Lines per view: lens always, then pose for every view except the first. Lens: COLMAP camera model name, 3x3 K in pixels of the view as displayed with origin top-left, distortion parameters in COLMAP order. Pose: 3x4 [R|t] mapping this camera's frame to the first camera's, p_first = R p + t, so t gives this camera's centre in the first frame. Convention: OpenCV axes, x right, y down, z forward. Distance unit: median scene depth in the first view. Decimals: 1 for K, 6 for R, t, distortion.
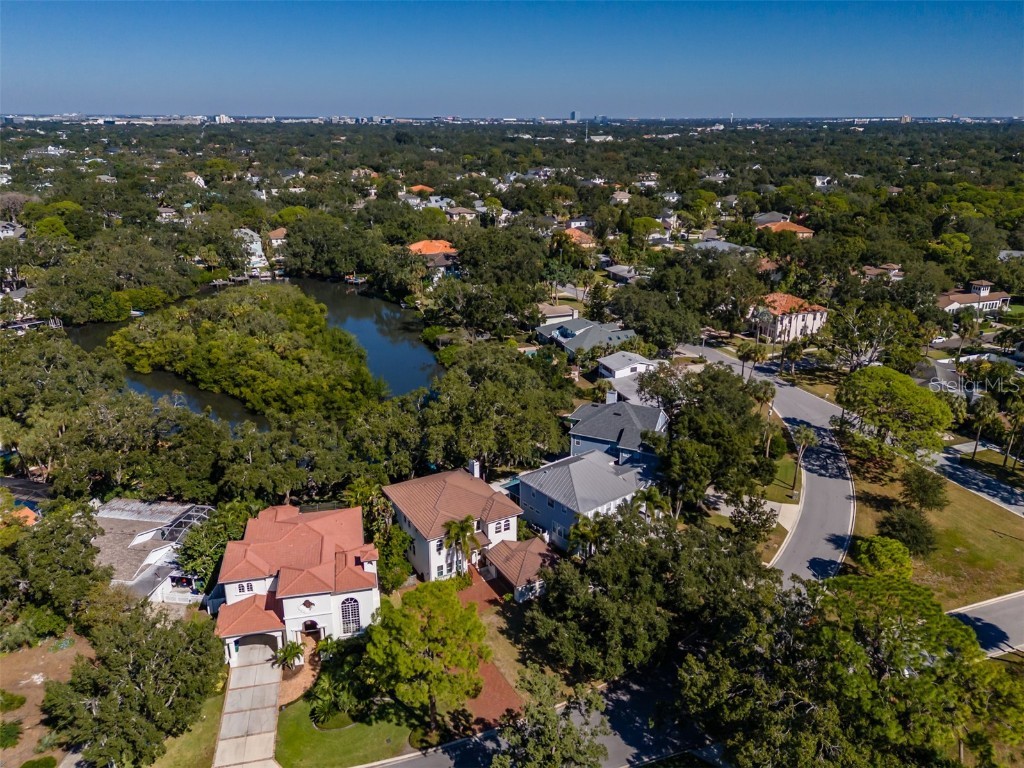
lens RADIAL K [[747.0, 0, 510.9], [0, 747.0, 382.0], [0, 0, 1]] dist [0.082255, -0.081414]
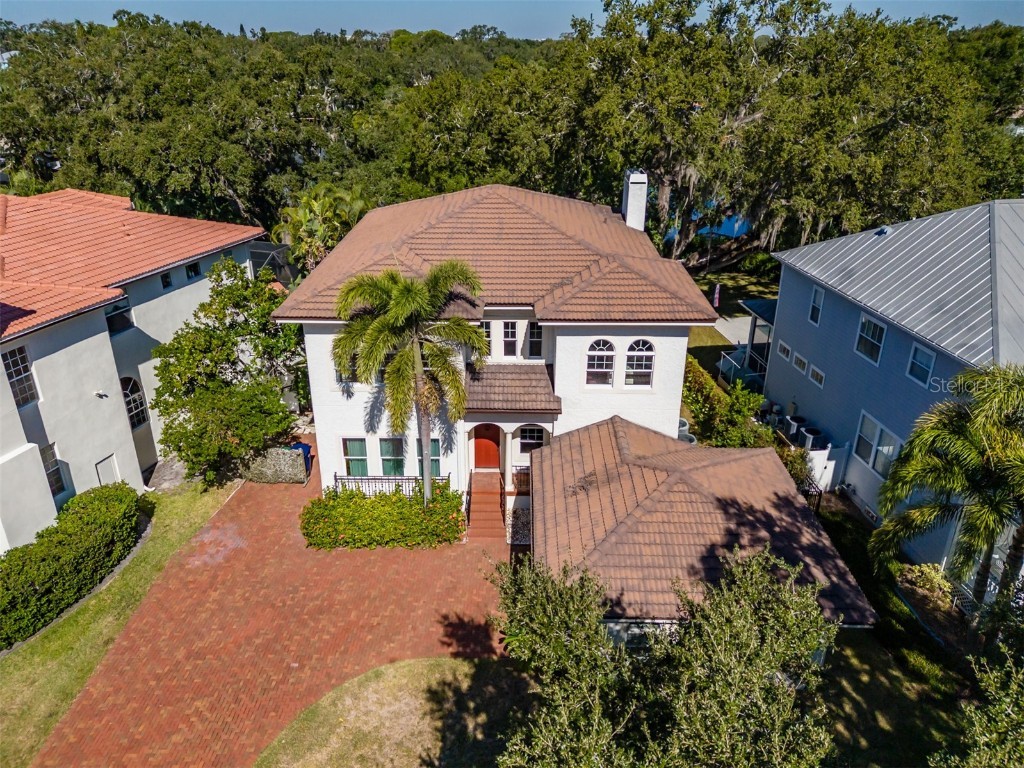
lens RADIAL K [[747.0, 0, 513.0], [0, 747.0, 379.7], [0, 0, 1]] dist [0.082255, -0.081414]
pose [[0.859269, 0.208579, -0.467067, 0.043841], [-0.171358, 0.977705, 0.121365, 0.100219], [0.481968, -0.024249, 0.875853, 0.438047]]
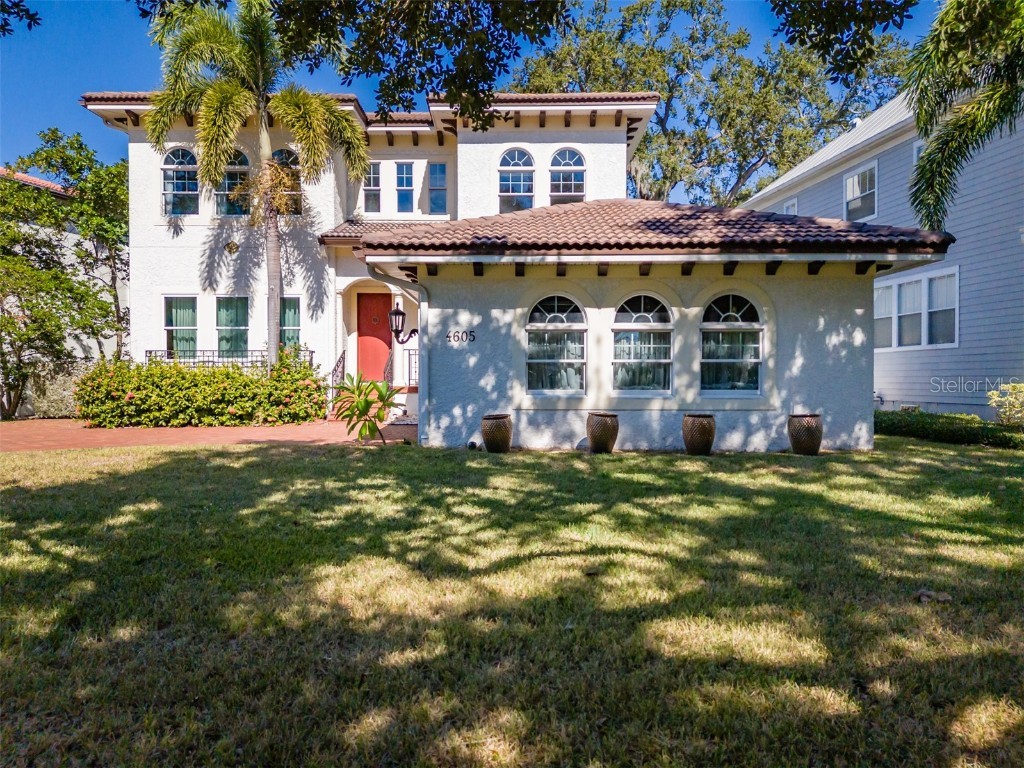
lens RADIAL K [[747.0, 0, 515.0], [0, 747.0, 381.8], [0, 0, 1]] dist [0.082255, -0.081414]
pose [[0.860282, -0.002181, -0.509814, 0.046211], [-0.167858, 0.943023, -0.287284, 0.170981], [0.481393, 0.332721, 0.810899, 0.493106]]
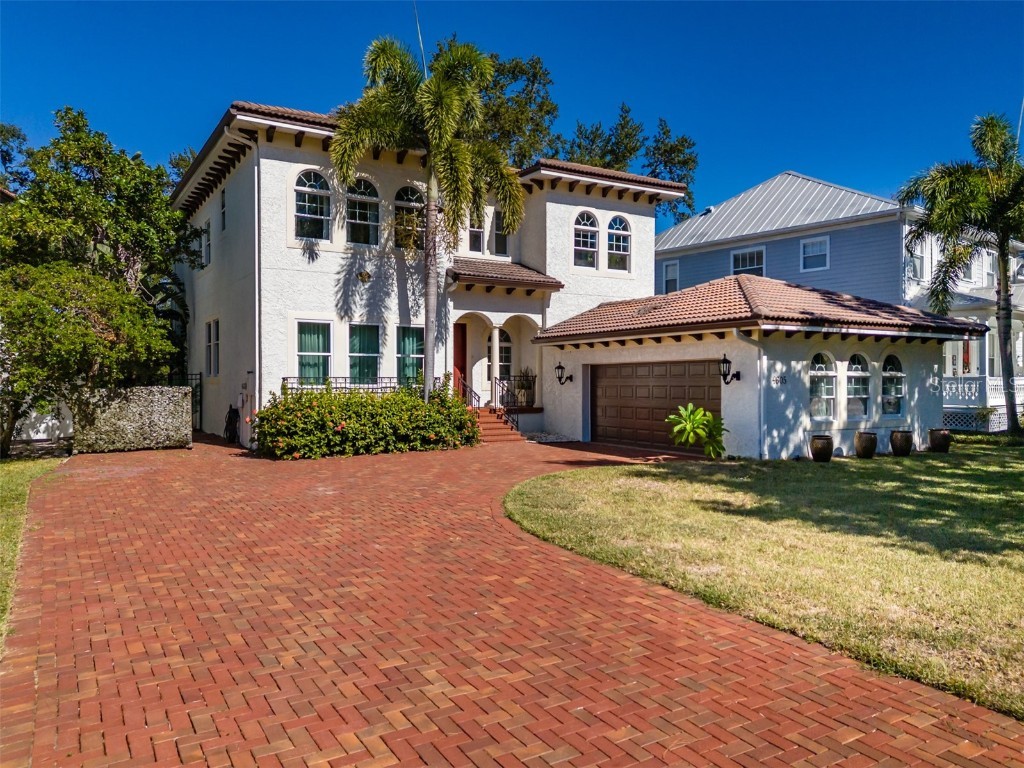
lens RADIAL K [[747.0, 0, 512.7], [0, 747.0, 389.1], [0, 0, 1]] dist [0.082255, -0.081414]
pose [[0.999709, -0.003940, 0.023799, -0.026146], [0.011451, 0.945837, -0.324439, 0.180325], [-0.021232, 0.324617, 0.945607, 0.455070]]
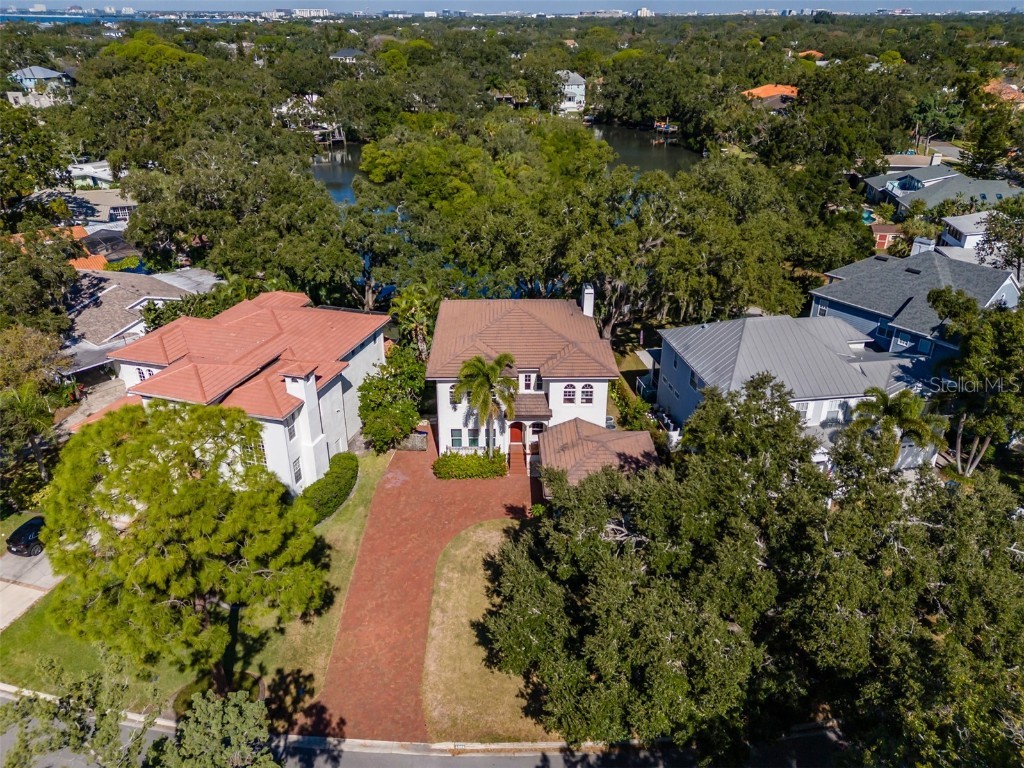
lens RADIAL K [[747.0, 0, 510.4], [0, 747.0, 380.5], [0, 0, 1]] dist [0.082255, -0.081414]
pose [[0.873304, 0.212391, -0.438441, 0.107098], [-0.162186, 0.975378, 0.149446, 0.062328], [0.459387, -0.059403, 0.886248, 0.277901]]
